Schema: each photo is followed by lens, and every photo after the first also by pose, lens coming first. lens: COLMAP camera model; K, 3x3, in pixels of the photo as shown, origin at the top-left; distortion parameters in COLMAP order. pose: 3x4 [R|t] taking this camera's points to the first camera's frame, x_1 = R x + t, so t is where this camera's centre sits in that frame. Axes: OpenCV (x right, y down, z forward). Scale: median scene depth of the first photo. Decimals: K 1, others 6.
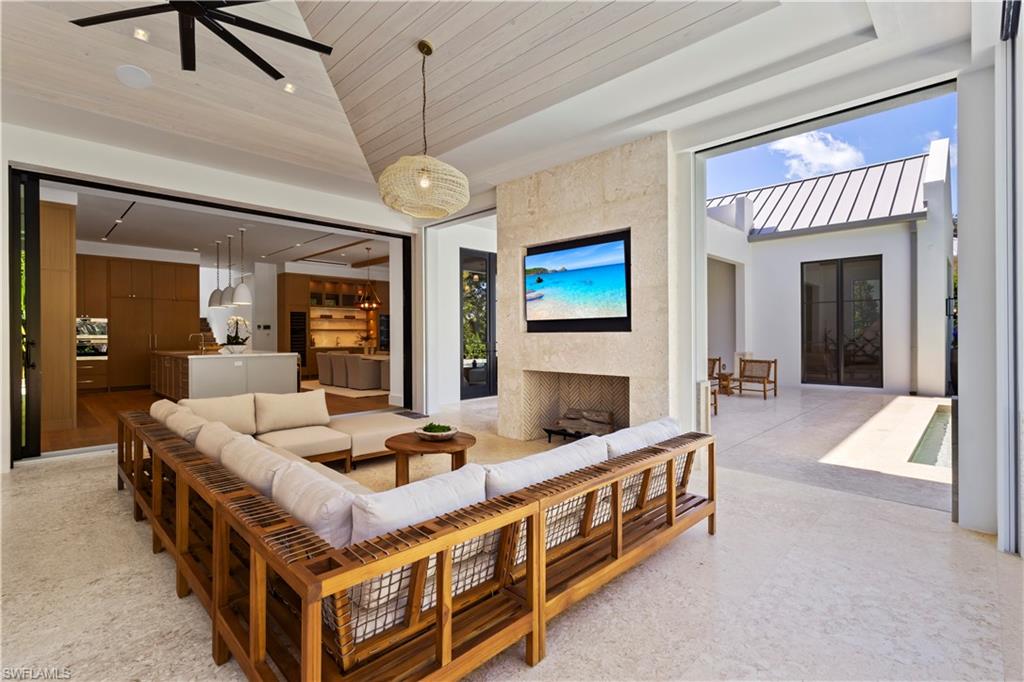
lens RADIAL K [[475.6, 0, 514.2], [0, 475.6, 341.6], [0, 0, 1]] dist [0.002539, 0.000028]
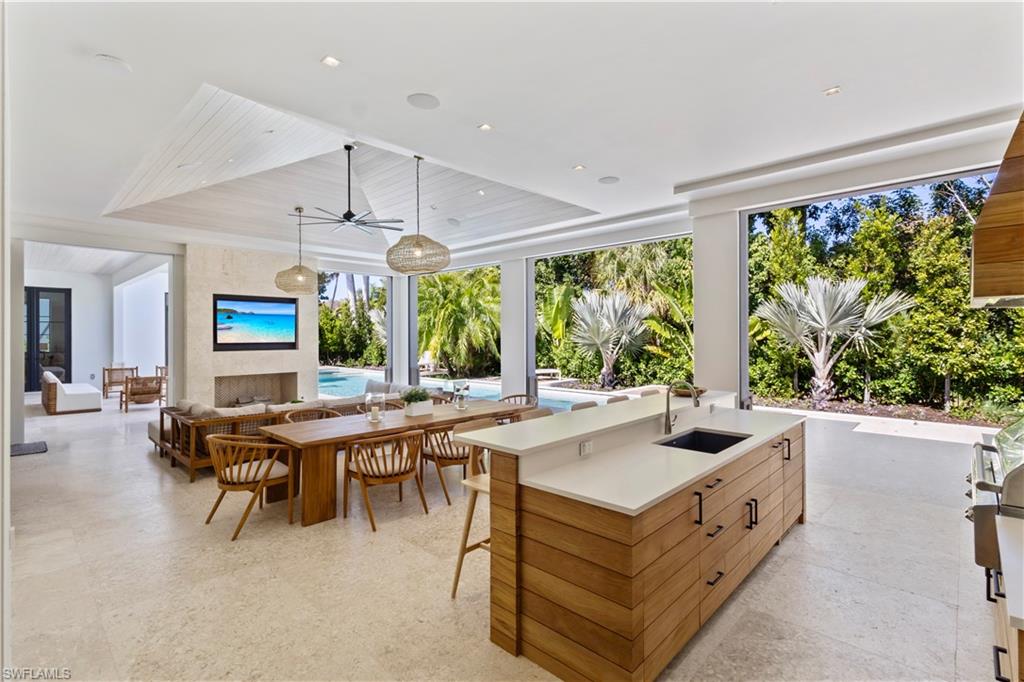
lens RADIAL K [[475.6, 0, 514.2], [0, 475.6, 338.0], [0, 0, 1]] dist [0.002539, 0.000028]
pose [[-0.006181, -0.001606, 0.999980, -1.507891], [0.015655, 0.999876, 0.001702, -0.049406], [-0.999858, 0.015665, -0.006155, 0.079953]]
